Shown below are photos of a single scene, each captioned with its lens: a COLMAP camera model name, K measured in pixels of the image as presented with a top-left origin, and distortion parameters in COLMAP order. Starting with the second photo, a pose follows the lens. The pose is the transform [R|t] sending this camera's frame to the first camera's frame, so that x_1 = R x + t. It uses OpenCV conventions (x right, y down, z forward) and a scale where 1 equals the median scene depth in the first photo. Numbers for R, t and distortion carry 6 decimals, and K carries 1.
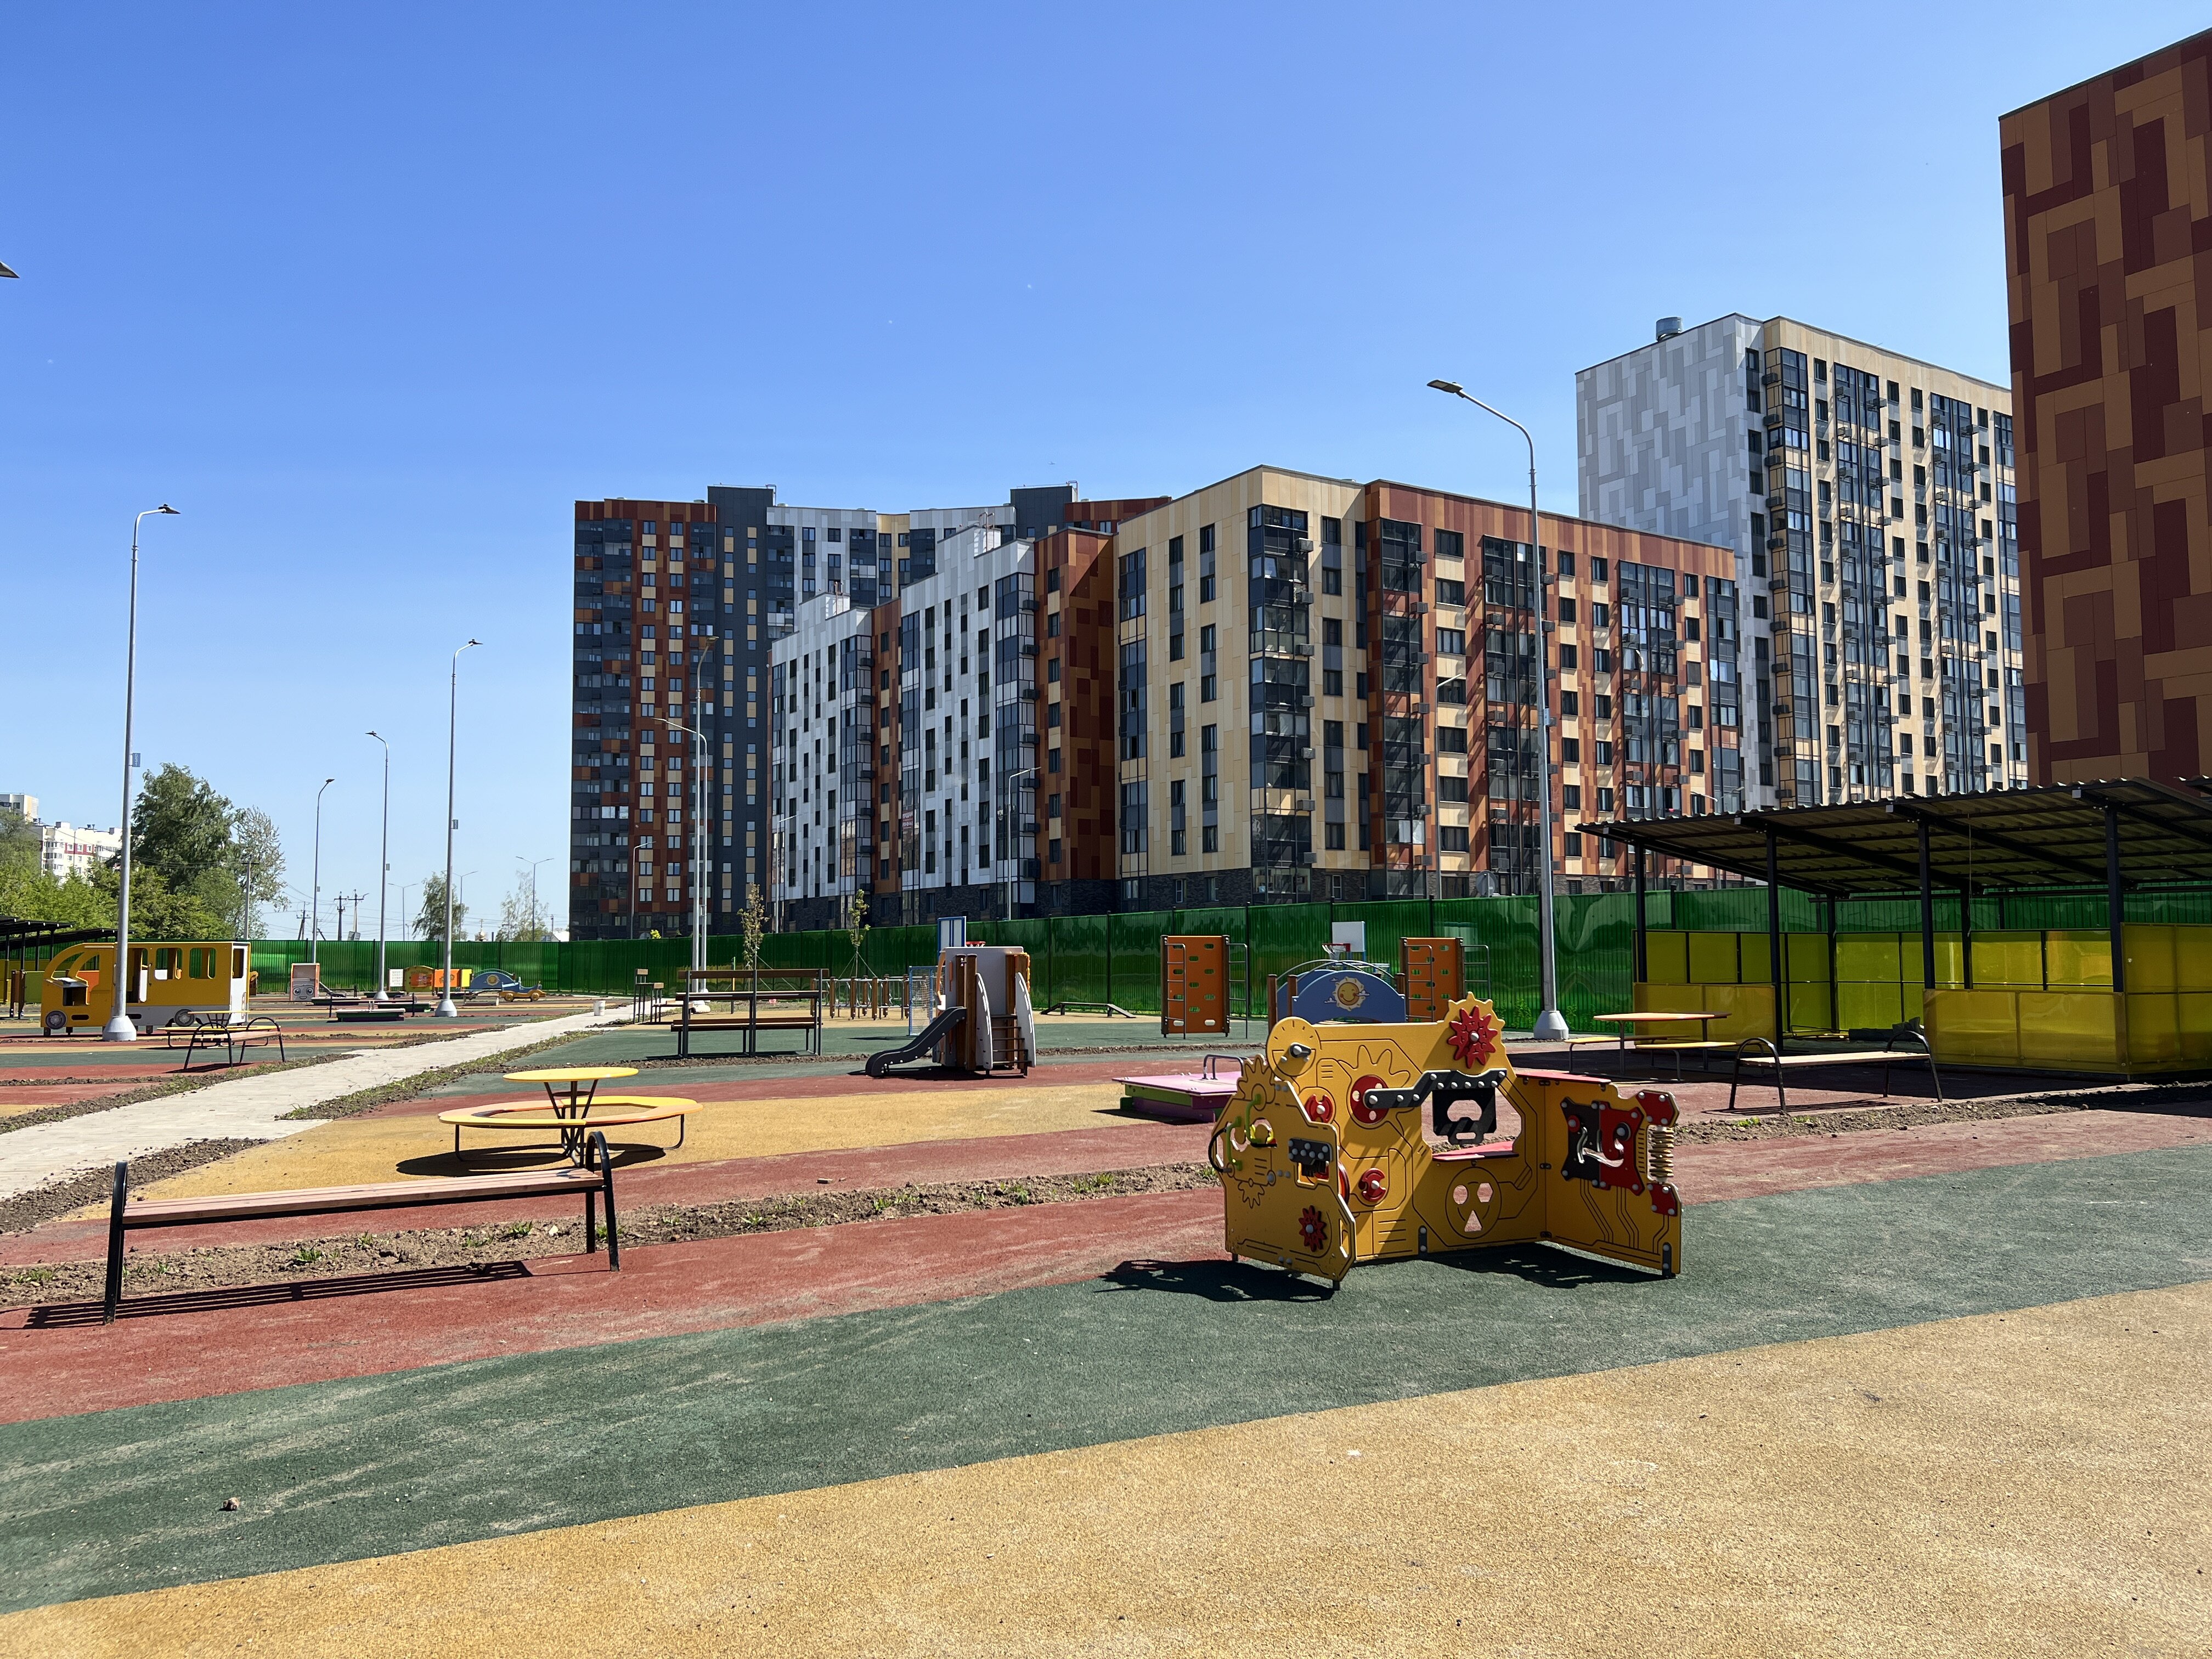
lens RADIAL K [[1653.7, 0, 1101.6], [0, 1653.7, 837.2], [0, 0, 1]] dist [0.132164, -0.299696]
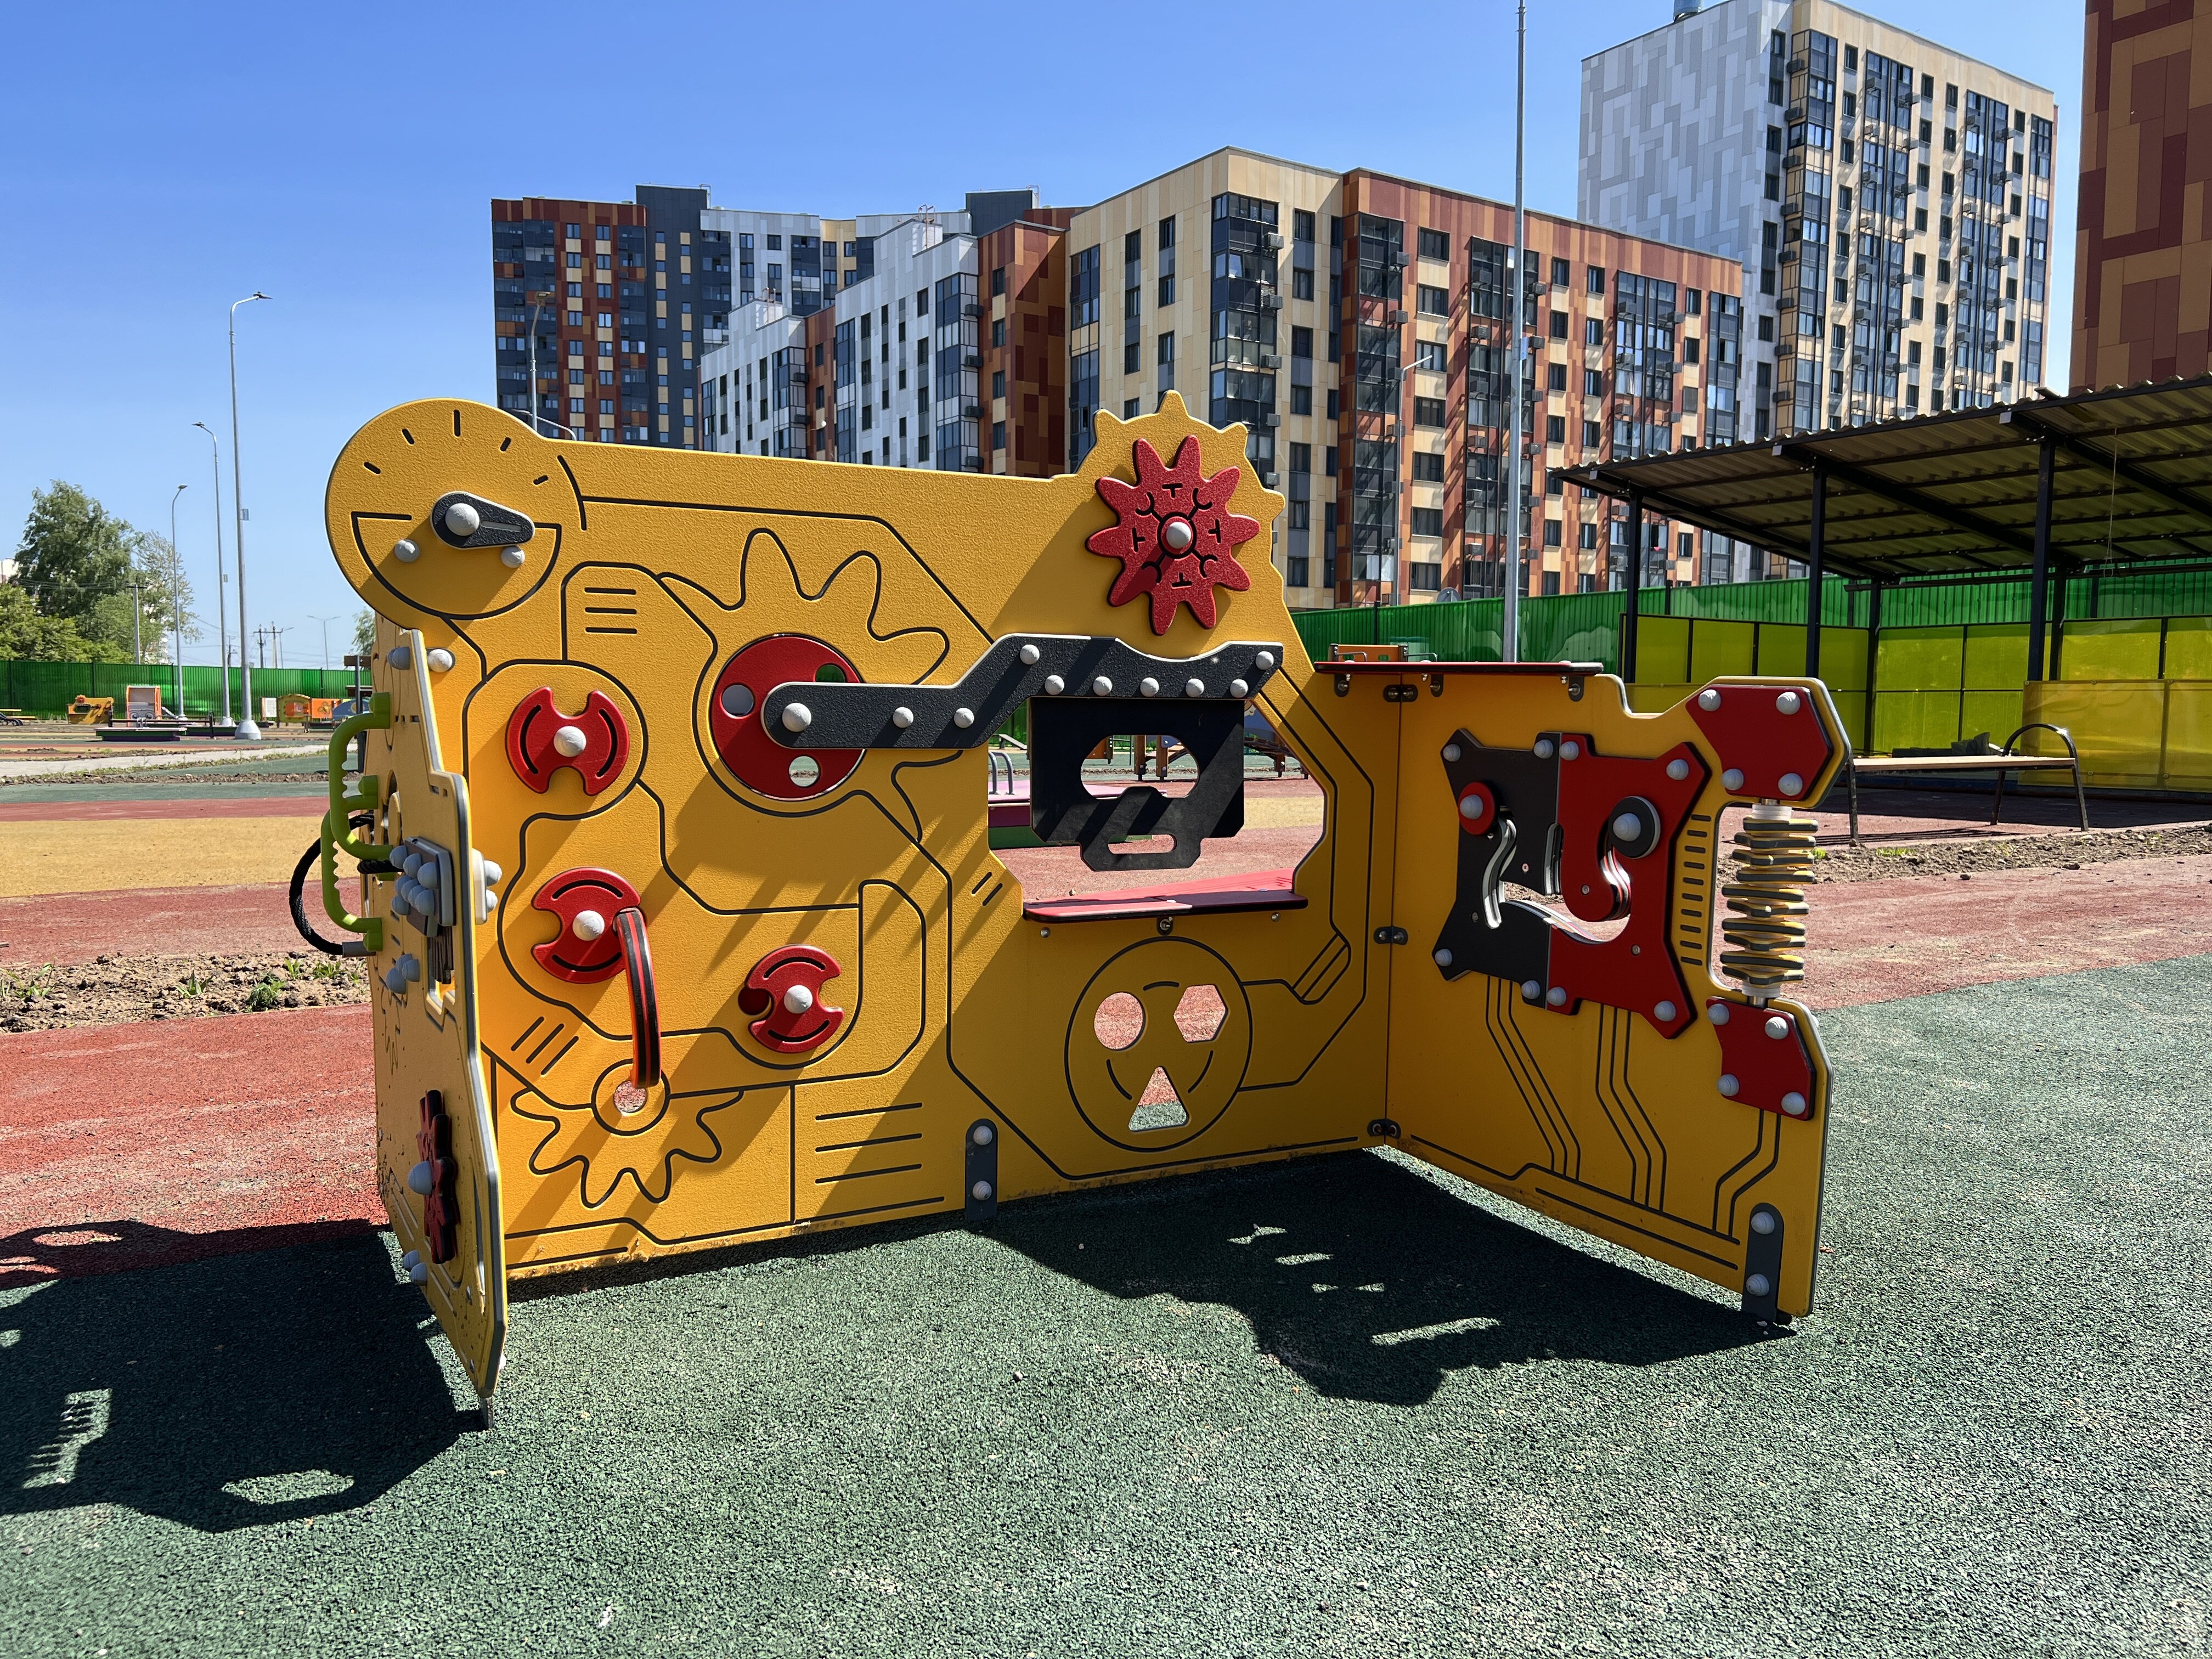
lens RADIAL K [[1665.6, 0, 1103.3], [0, 1665.6, 848.1], [0, 0, 1]] dist [0.039753, -0.036243]
pose [[0.999795, 0.010028, 0.017570, 0.014153], [-0.012604, 0.988106, 0.153255, 0.009025], [-0.015824, -0.153446, 0.988030, 0.047190]]
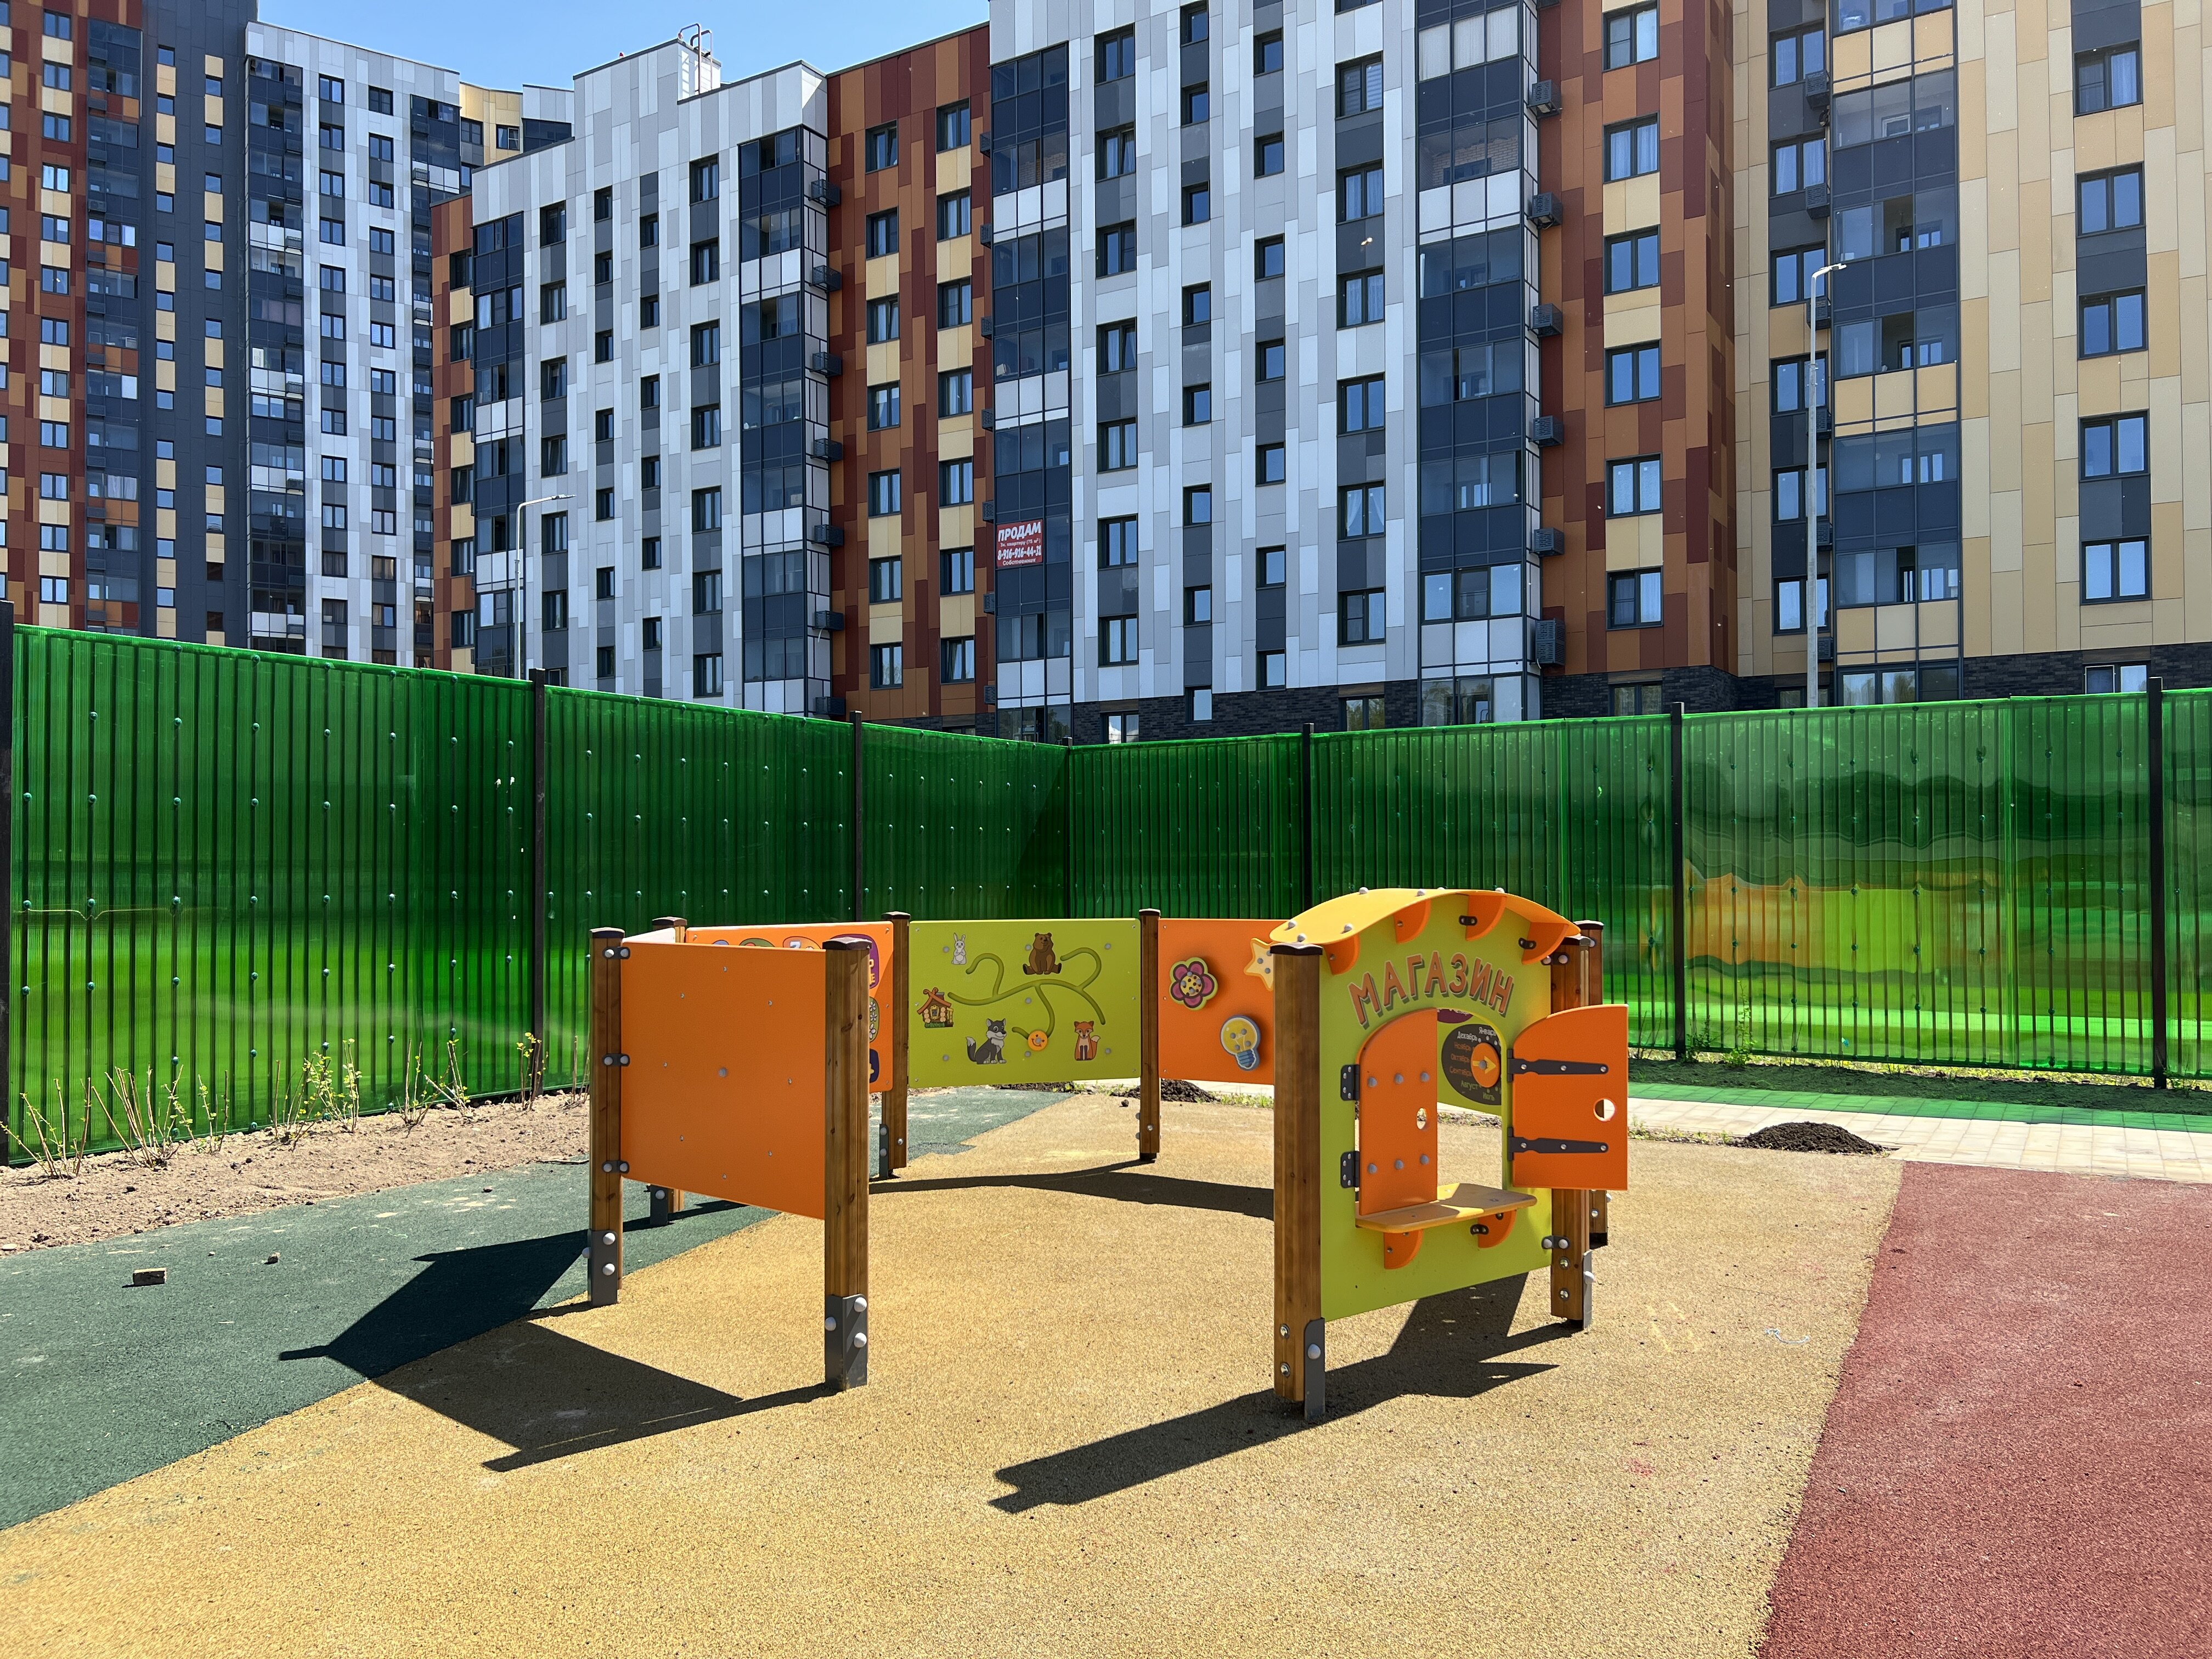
lens RADIAL K [[1662.7, 0, 1108.5], [0, 1662.7, 830.3], [0, 0, 1]] dist [0.059935, -0.066439]
pose [[0.903521, 0.006857, 0.428488, -0.294567], [-0.027341, 0.998757, 0.041669, 0.047930], [-0.427670, -0.049364, 0.902586, 0.626679]]
